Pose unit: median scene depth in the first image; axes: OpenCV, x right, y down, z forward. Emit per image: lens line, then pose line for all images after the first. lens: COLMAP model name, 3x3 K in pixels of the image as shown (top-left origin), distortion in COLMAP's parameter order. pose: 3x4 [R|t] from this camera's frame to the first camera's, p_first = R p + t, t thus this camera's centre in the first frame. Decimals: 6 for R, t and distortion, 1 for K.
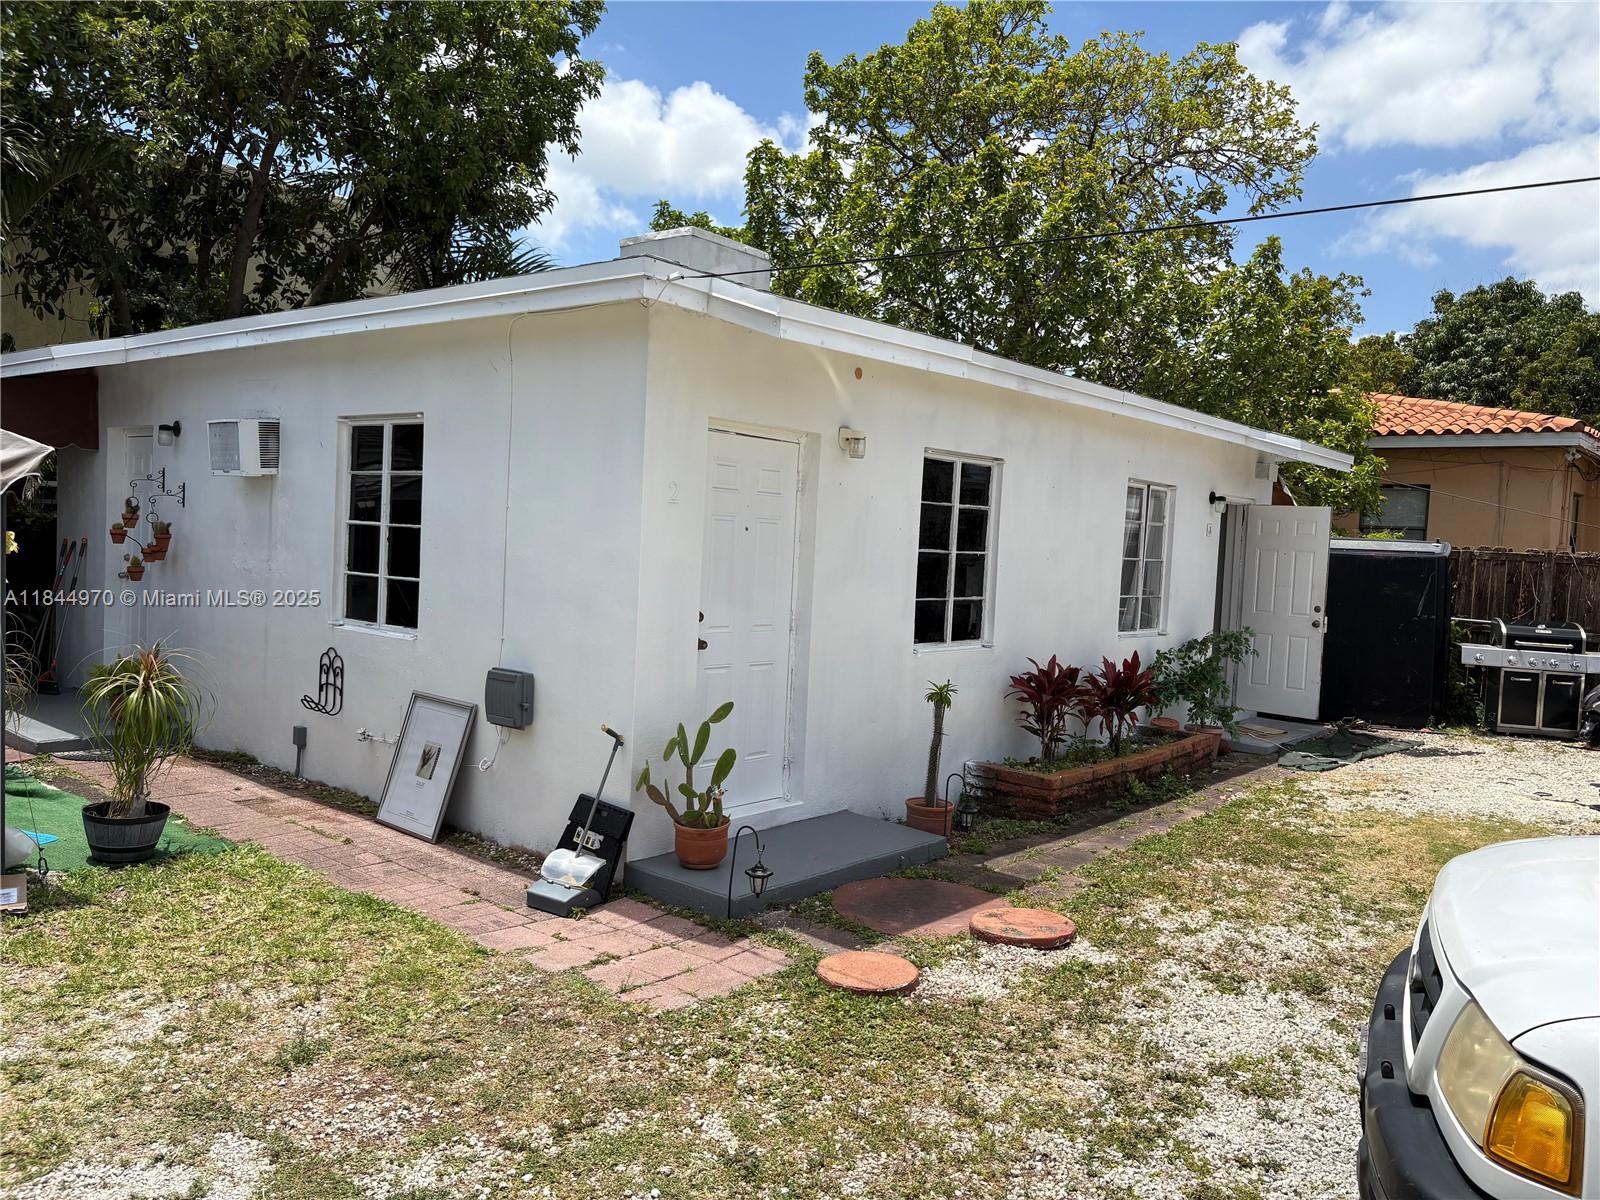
lens RADIAL K [[1212.0, 0, 832.6], [0, 1212.0, 581.4], [0, 0, 1]] dist [0.037293, -0.012643]
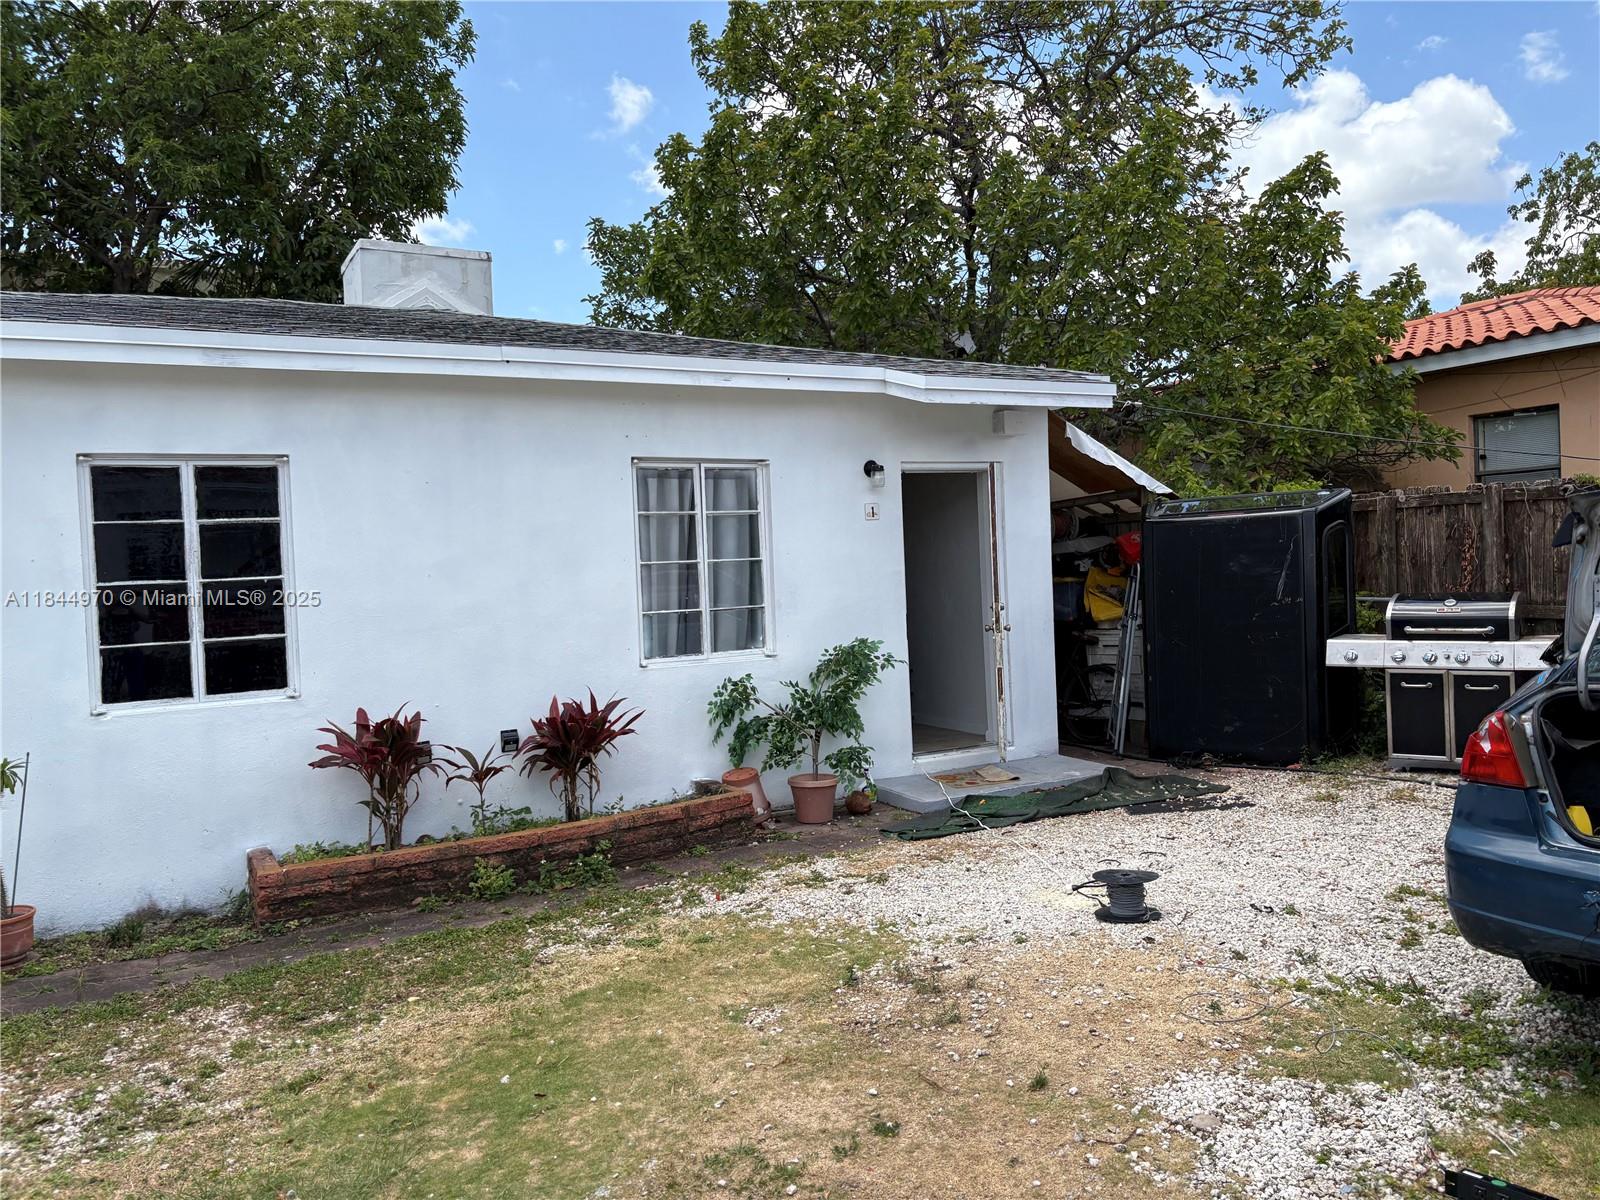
lens RADIAL K [[1223.4, 0, 803.6], [0, 1223.4, 587.9], [0, 0, 1]] dist [0.033702, -0.011247]
pose [[0.928177, -0.083807, -0.362579, 0.749793], [0.077591, 0.996481, -0.031700, 0.035598], [0.363960, 0.001290, 0.931414, 0.404066]]
